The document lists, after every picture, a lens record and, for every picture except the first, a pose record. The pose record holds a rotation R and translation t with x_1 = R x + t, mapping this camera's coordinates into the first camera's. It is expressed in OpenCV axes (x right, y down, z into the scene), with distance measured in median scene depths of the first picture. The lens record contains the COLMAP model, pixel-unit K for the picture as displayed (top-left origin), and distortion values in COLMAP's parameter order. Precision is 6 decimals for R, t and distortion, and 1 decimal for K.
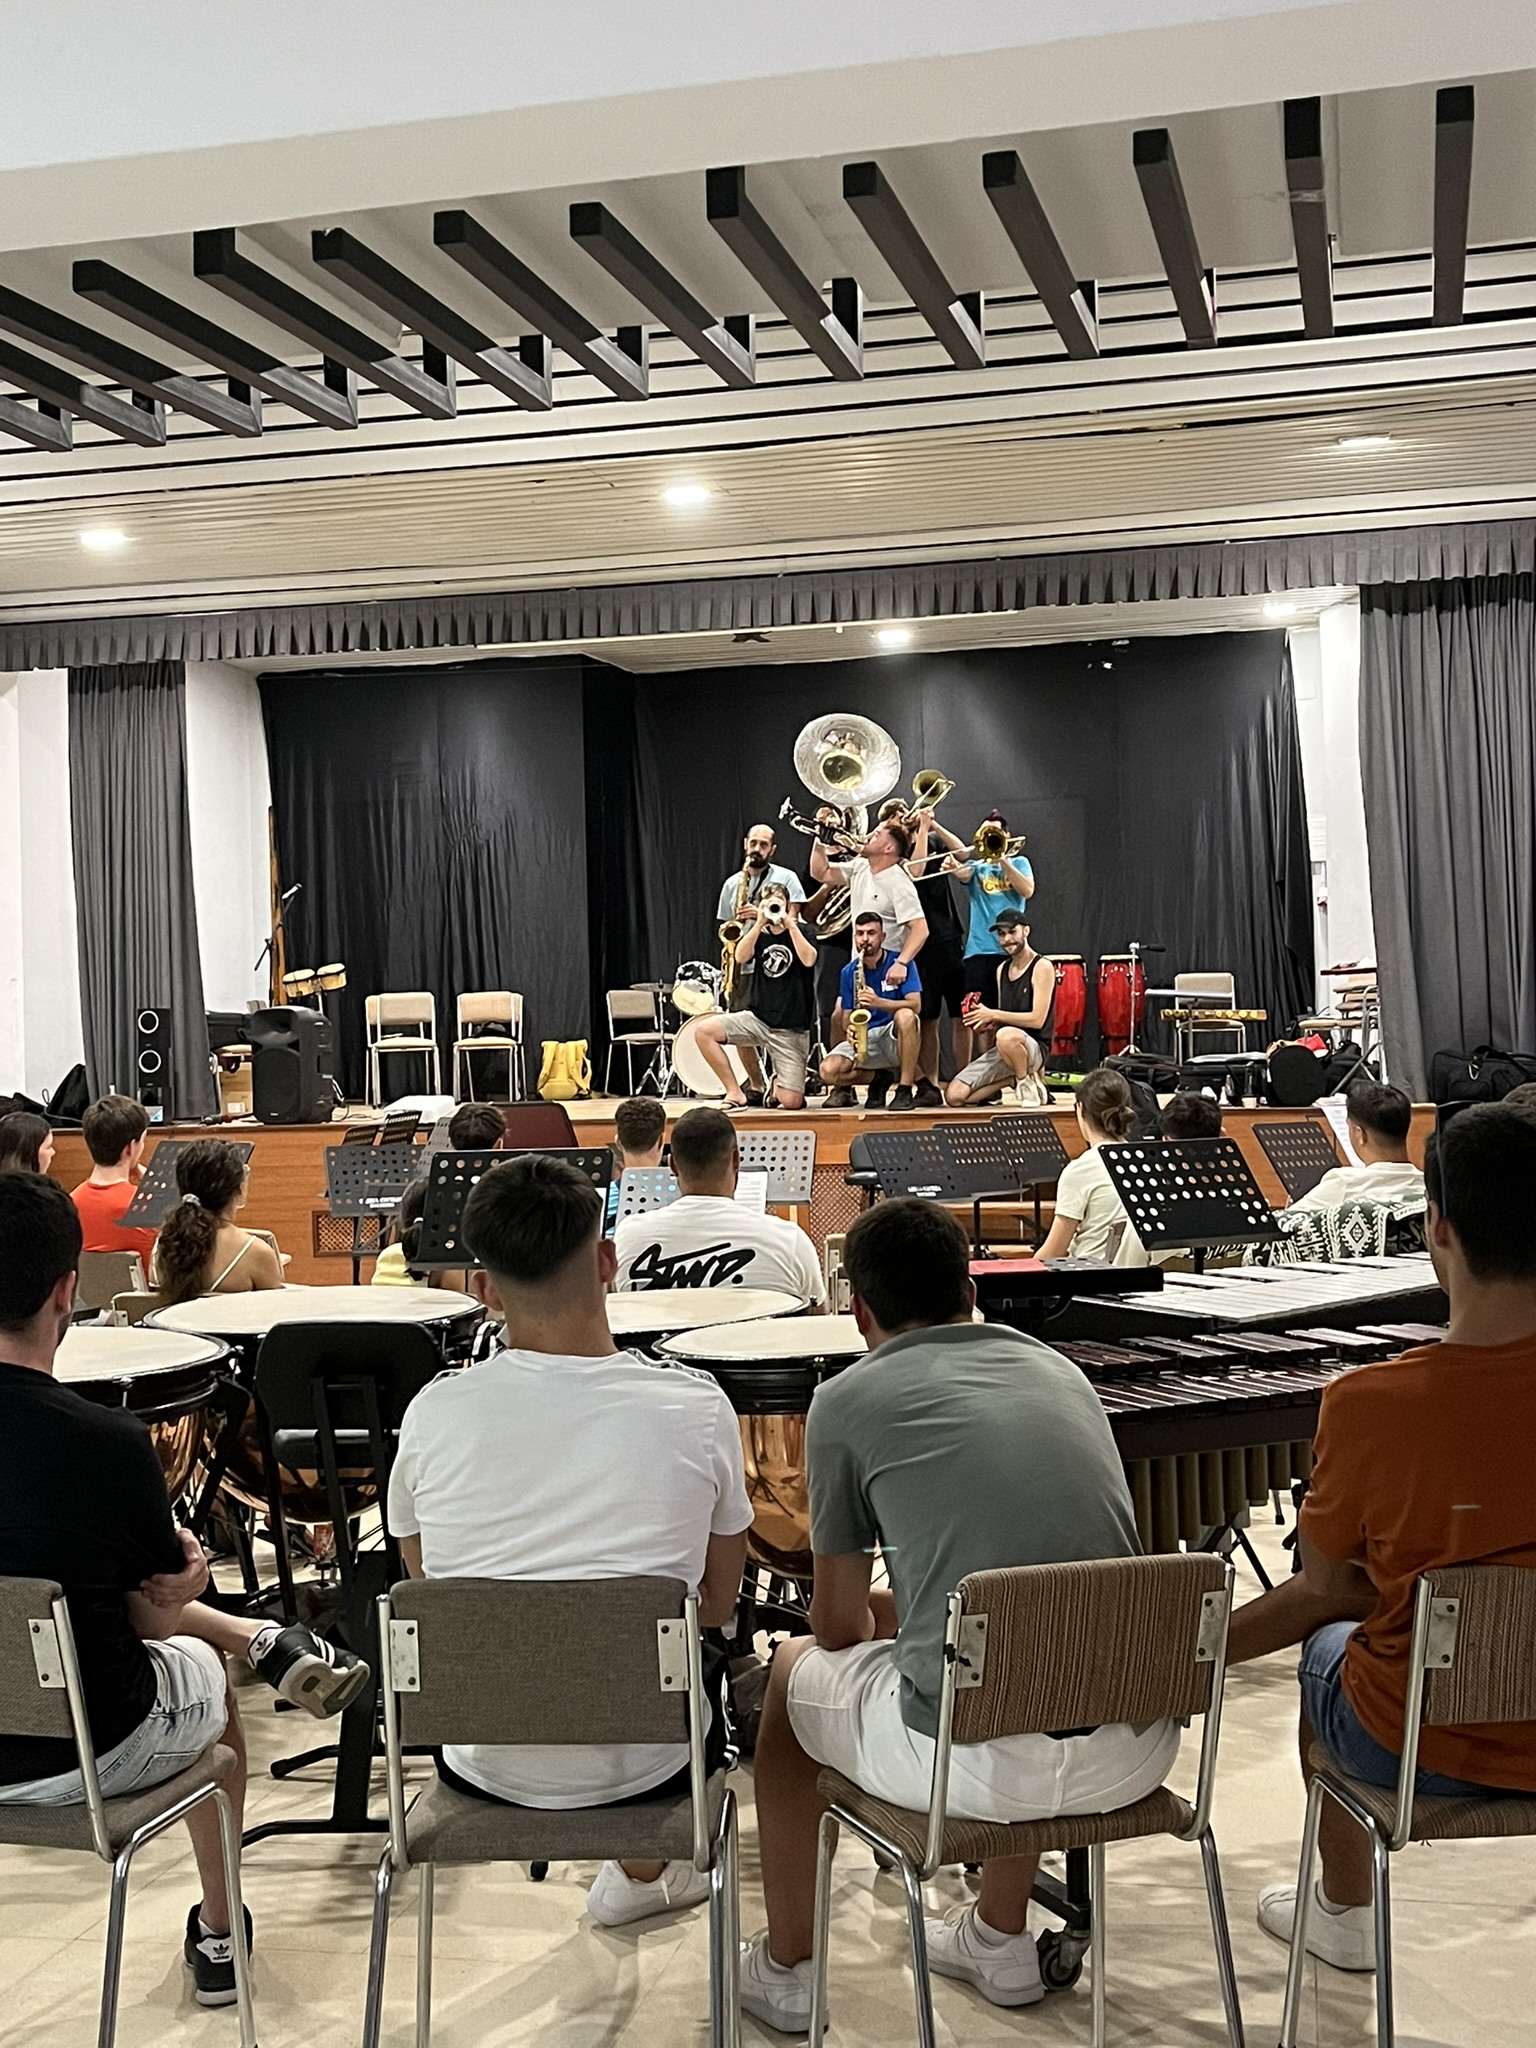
lens RADIAL K [[2388.4, 0, 788.1], [0, 2388.4, 1037.6], [0, 0, 1]] dist [0.034148, 0.000000]
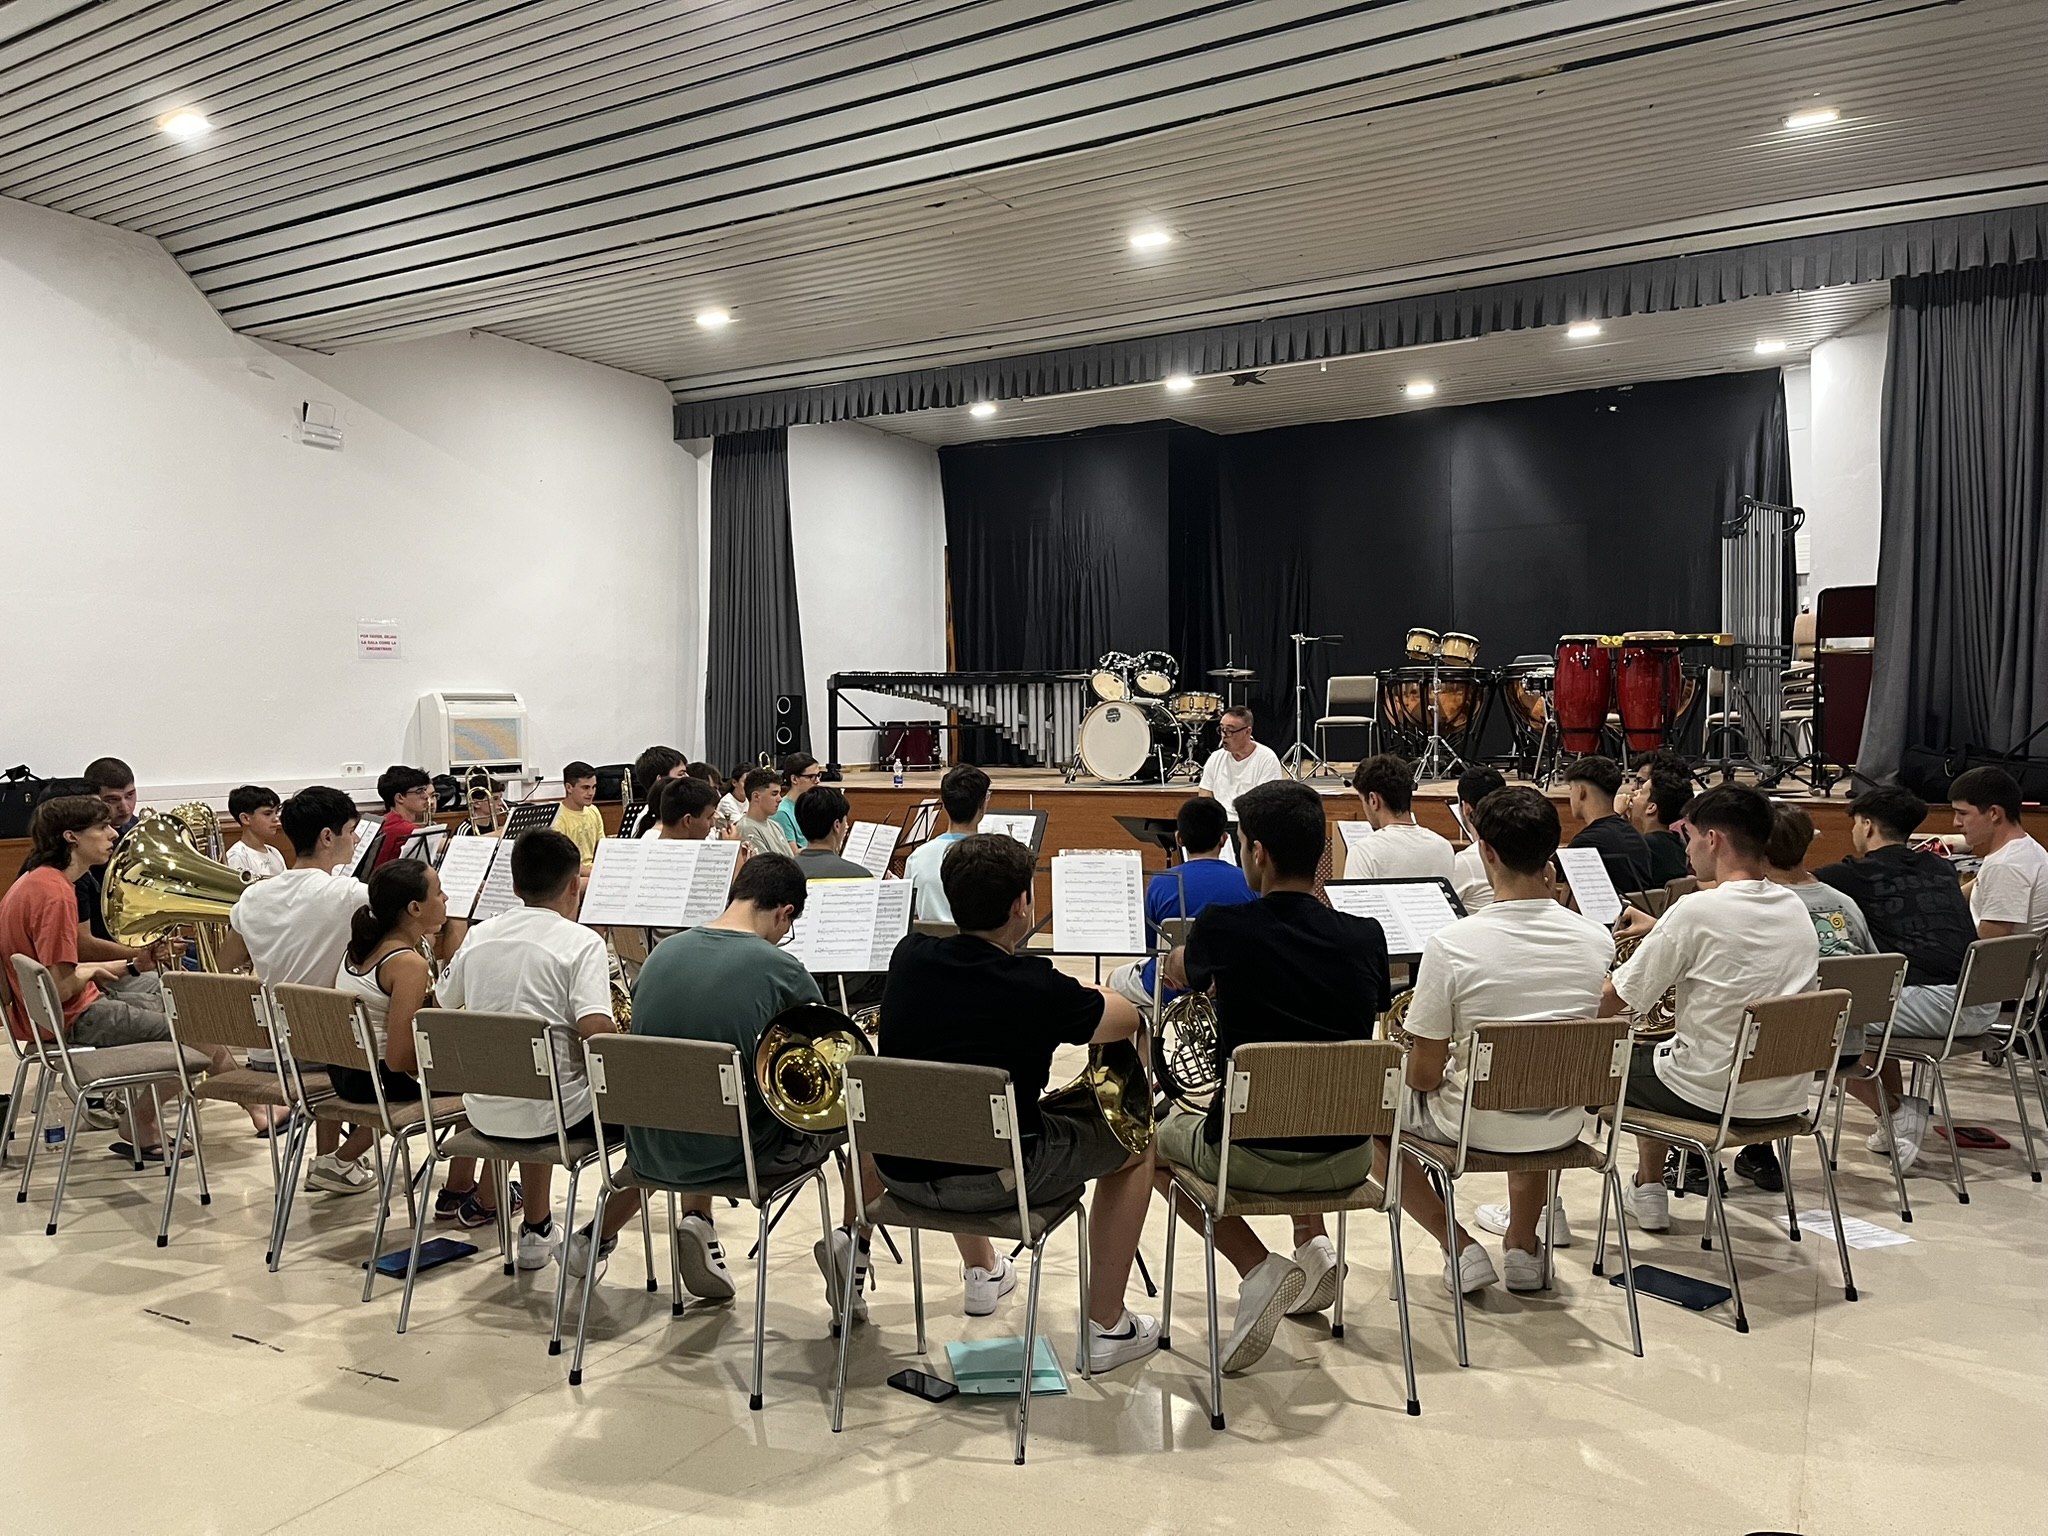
lens RADIAL K [[1548.3, 0, 1001.9], [0, 1548.3, 781.8], [0, 0, 1]] dist [0.037048, -0.060152]
pose [[0.958761, 0.025651, -0.283055, 0.095201], [-0.013272, 0.998873, 0.045564, -0.005582], [0.283905, -0.039928, 0.958021, 0.251803]]
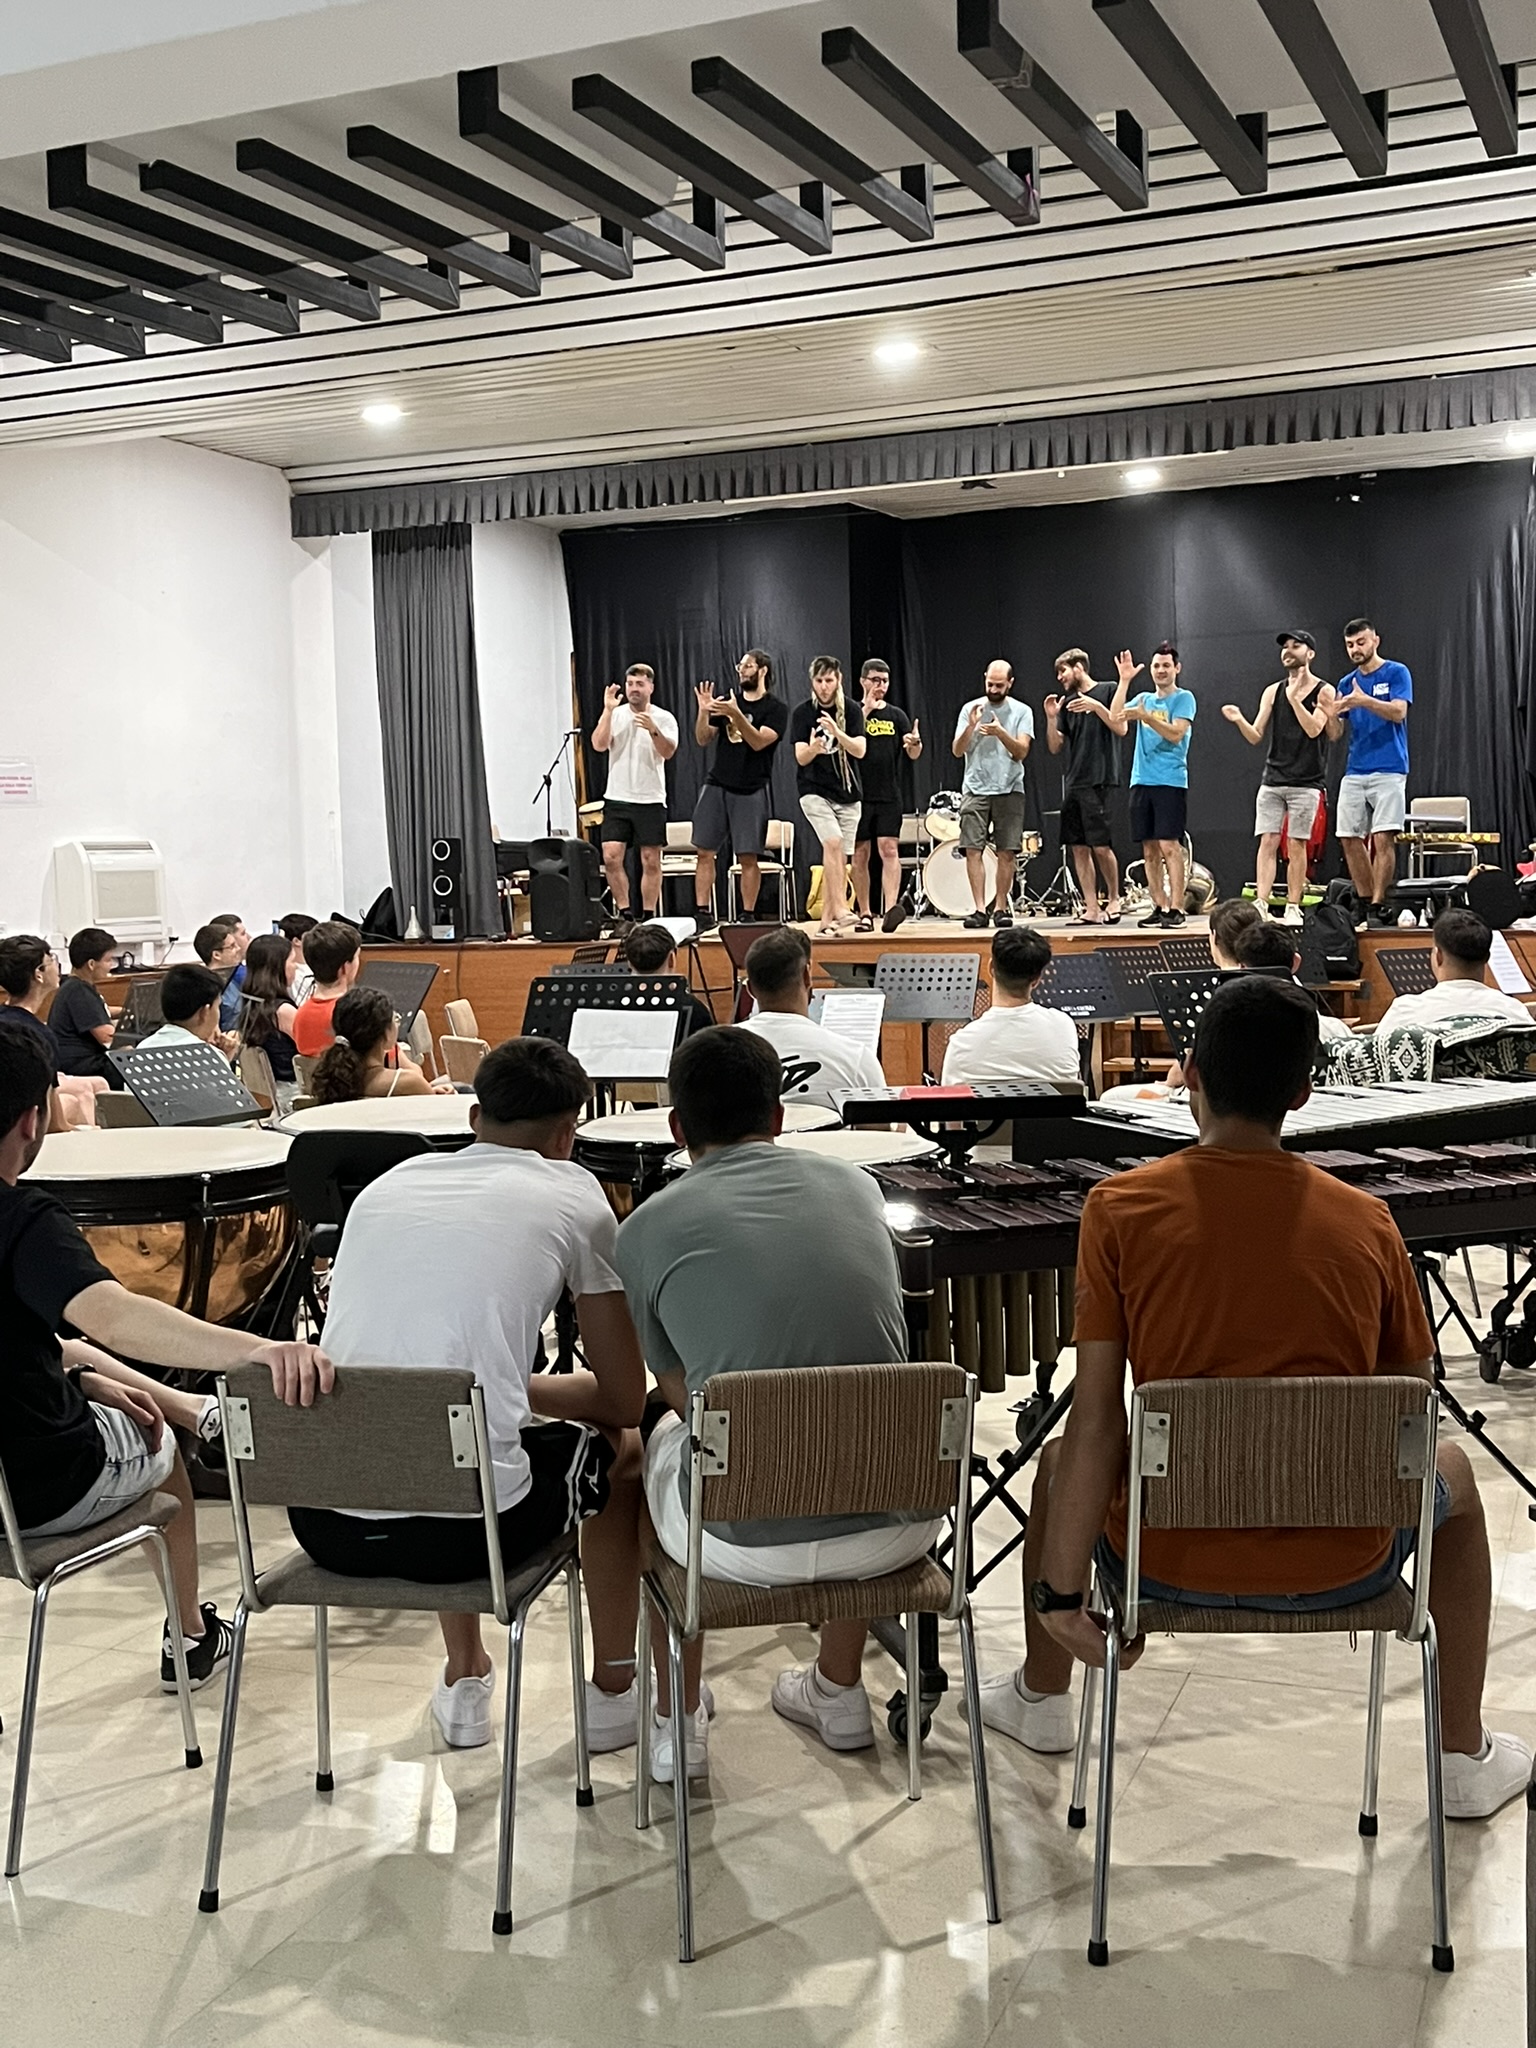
lens RADIAL K [[2211.9, 0, 761.9], [0, 2211.9, 1010.1], [0, 0, 1]] dist [0.045066, 0.000000]
pose [[0.986406, 0.008672, -0.164095, 0.057736], [0.002779, 0.997584, 0.069422, -0.003832], [0.164300, -0.068934, 0.983999, -0.000337]]
